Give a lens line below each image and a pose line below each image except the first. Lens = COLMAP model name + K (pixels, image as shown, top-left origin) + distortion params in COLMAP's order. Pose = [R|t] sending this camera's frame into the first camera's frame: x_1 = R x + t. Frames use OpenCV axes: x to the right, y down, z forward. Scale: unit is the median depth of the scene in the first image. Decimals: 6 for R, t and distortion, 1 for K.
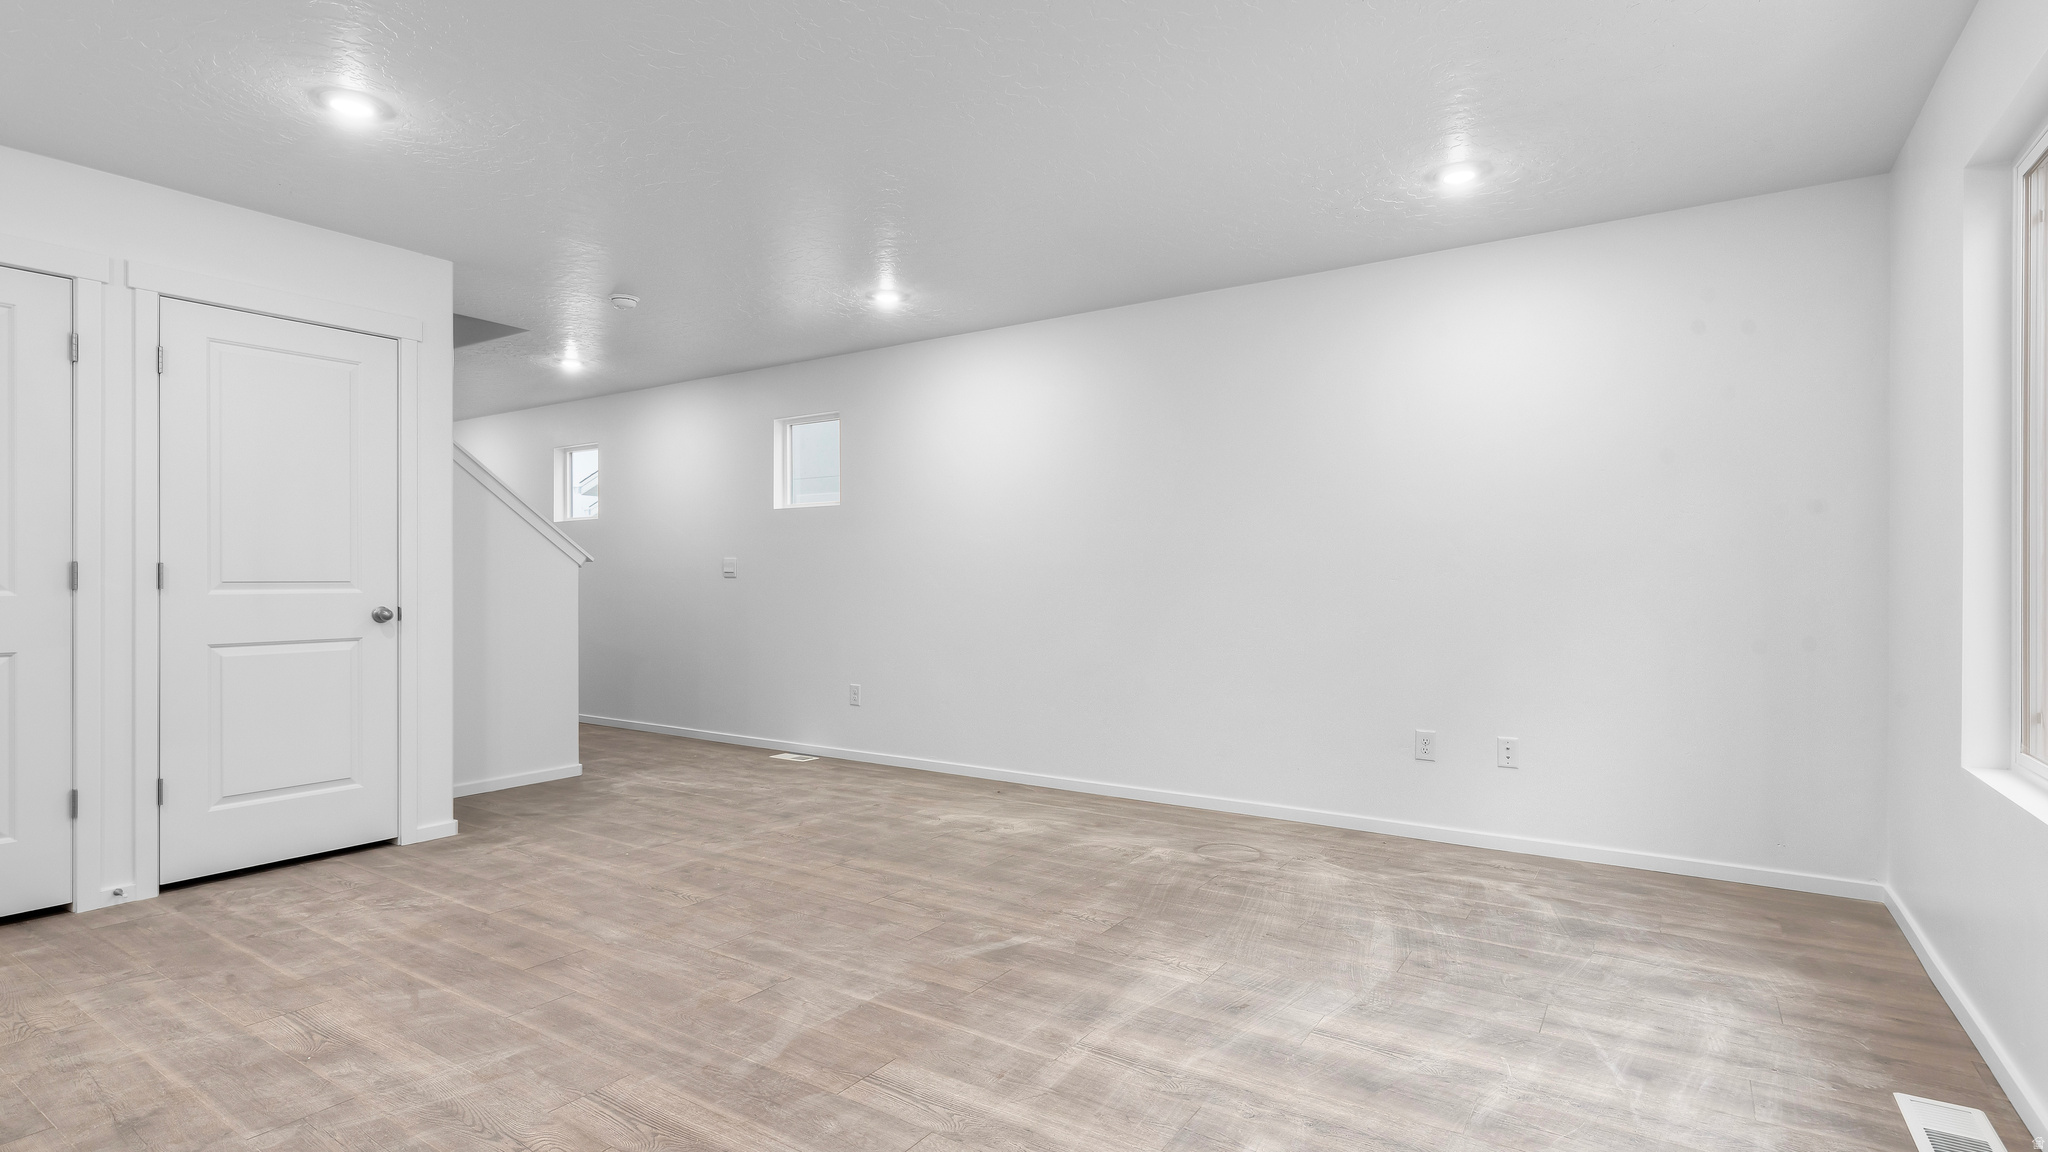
lens RADIAL K [[986.0, 0, 1020.2], [0, 986.0, 573.8], [0, 0, 1]] dist [-0.001555, 0.000584]
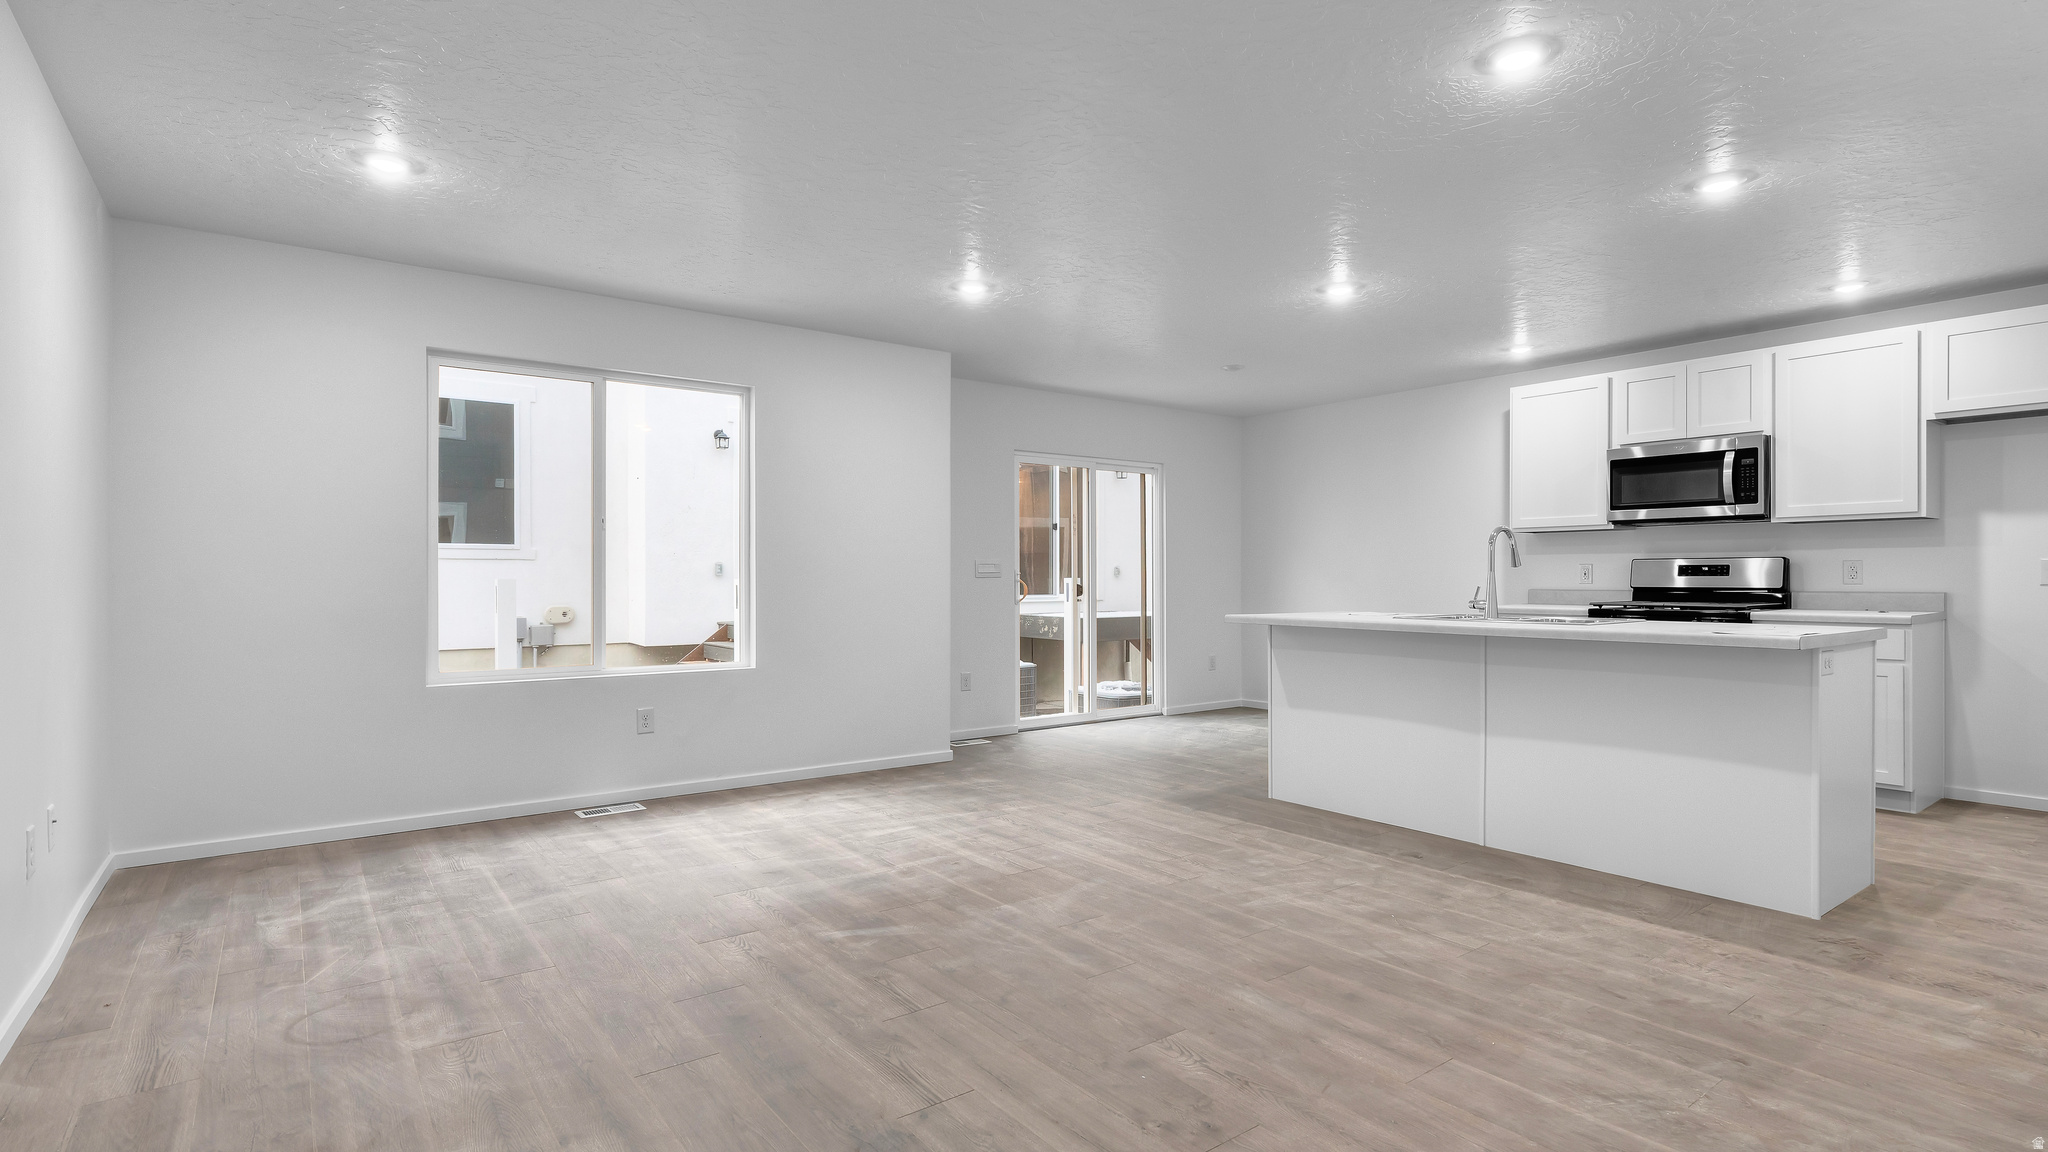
lens RADIAL K [[986.0, 0, 1024.2], [0, 986.0, 578.3], [0, 0, 1]] dist [-0.001555, 0.000584]
pose [[-0.943427, -0.000273, 0.331580, -0.519541], [-0.002036, 0.999986, -0.004968, 0.007803], [-0.331574, -0.005362, -0.943414, 1.898983]]
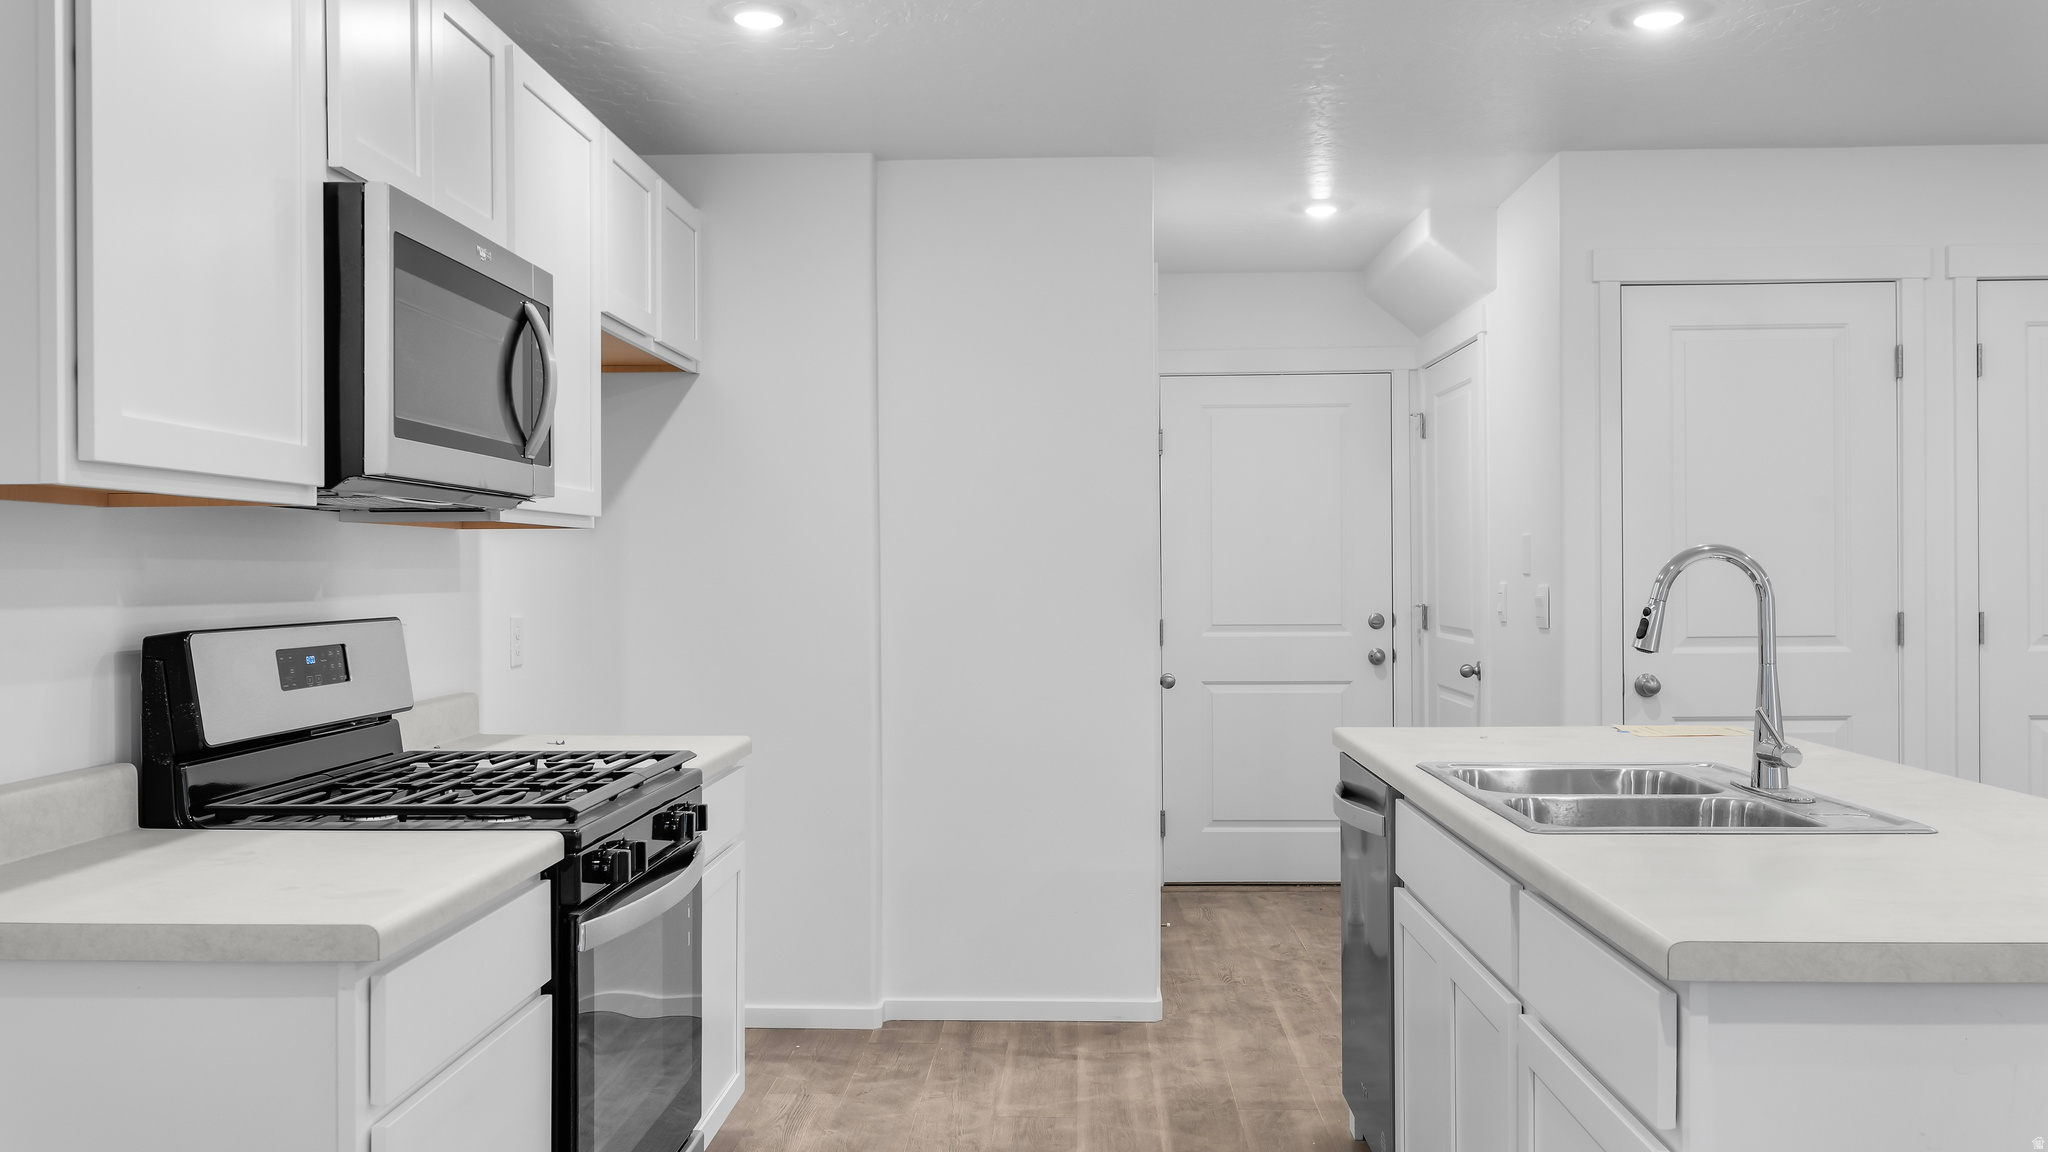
lens RADIAL K [[1732.8, 0, 1032.6], [0, 1732.8, 577.6], [0, 0, 1]] dist [0.026452, 0.000471]
pose [[0.531884, -0.001731, -0.846815, -0.086089], [0.014305, 0.999874, 0.006941, -0.069575], [0.846696, -0.015805, 0.531842, -0.479581]]
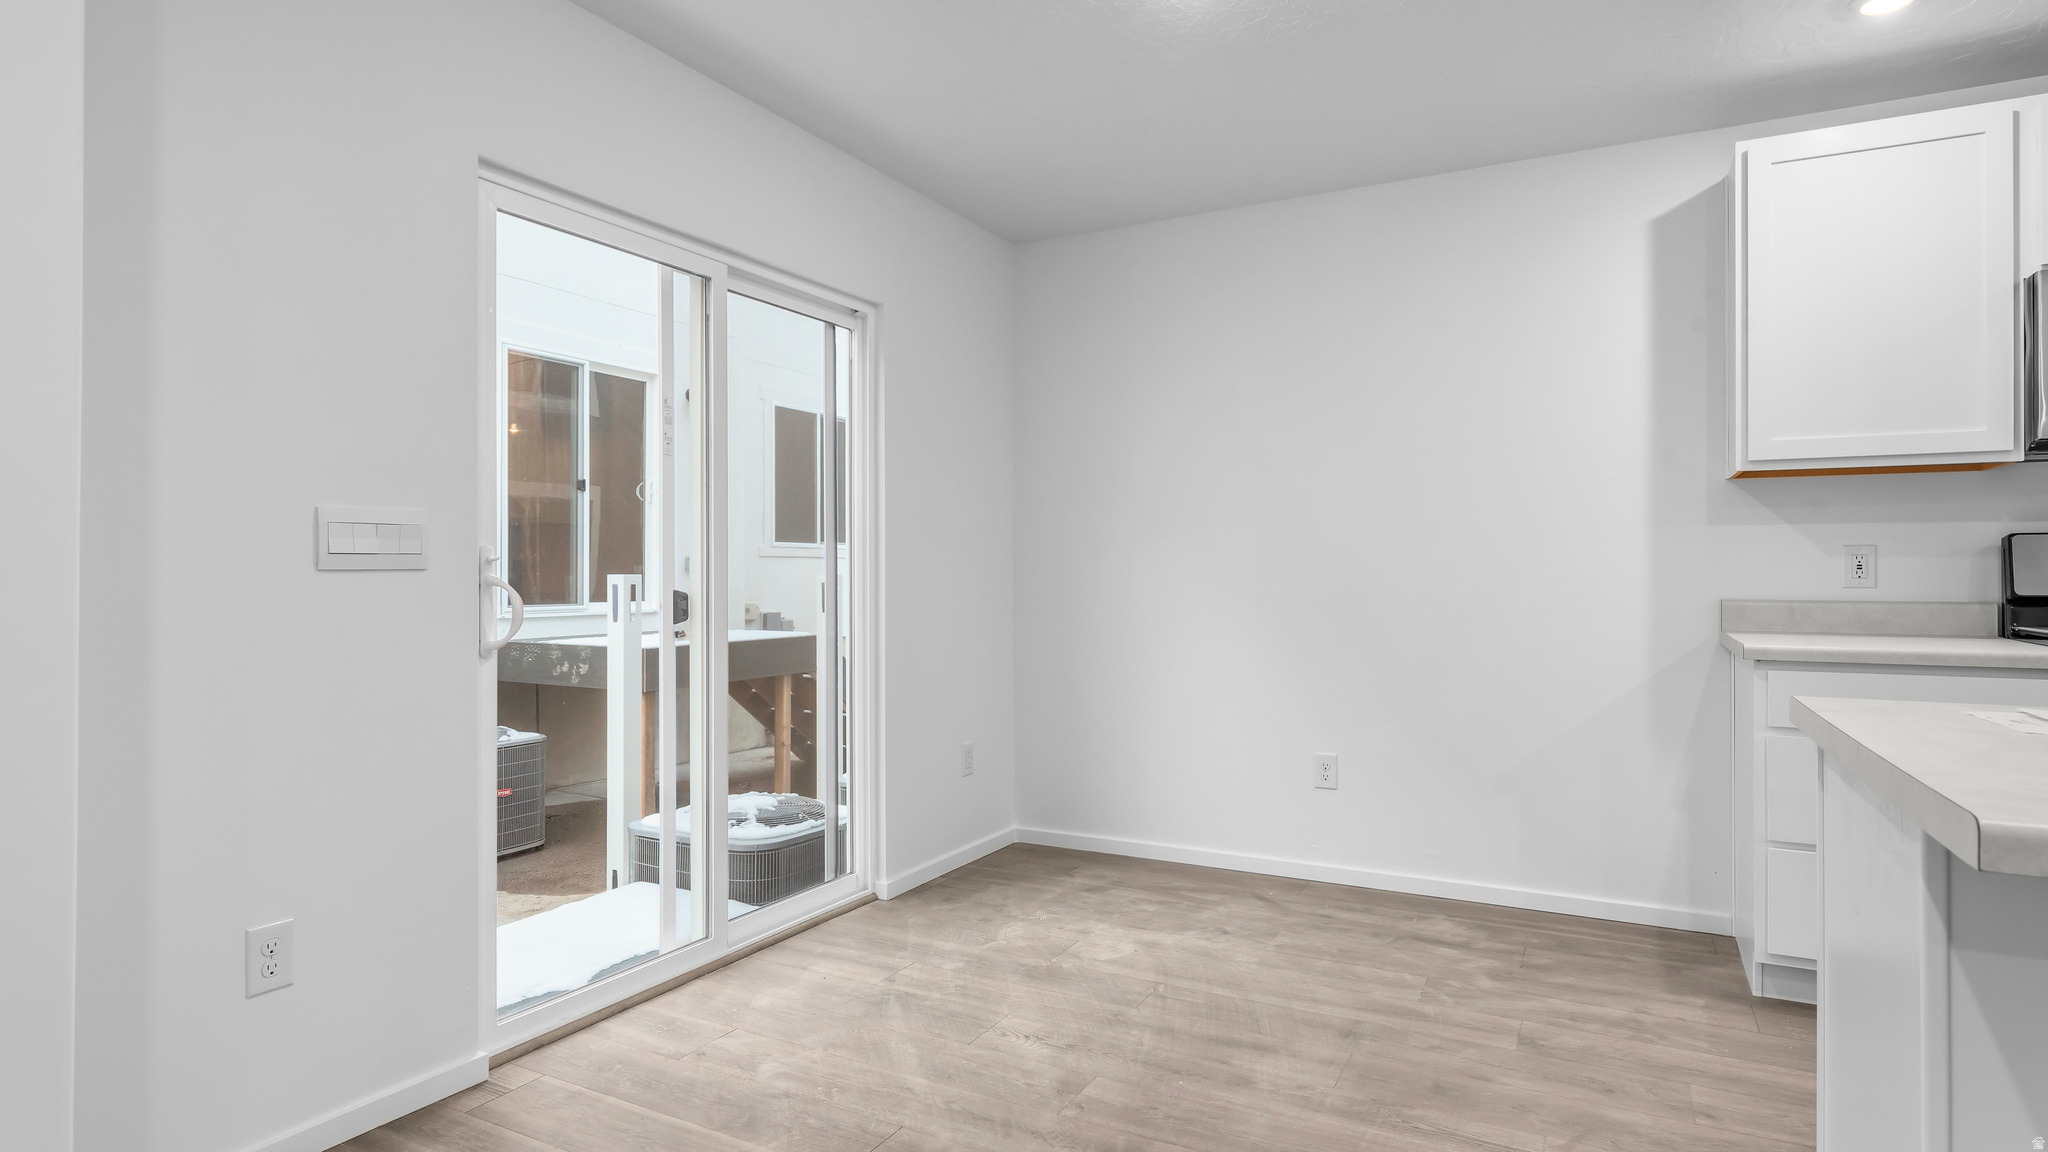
lens RADIAL K [[1095.7, 0, 1030.6], [0, 1095.7, 567.4], [0, 0, 1]] dist [0.002421, -0.000839]
pose [[-0.995425, -0.002327, -0.095519, -0.039307], [-0.001122, 0.999919, -0.012662, 0.001258], [0.095540, -0.012497, -0.995347, 0.522889]]
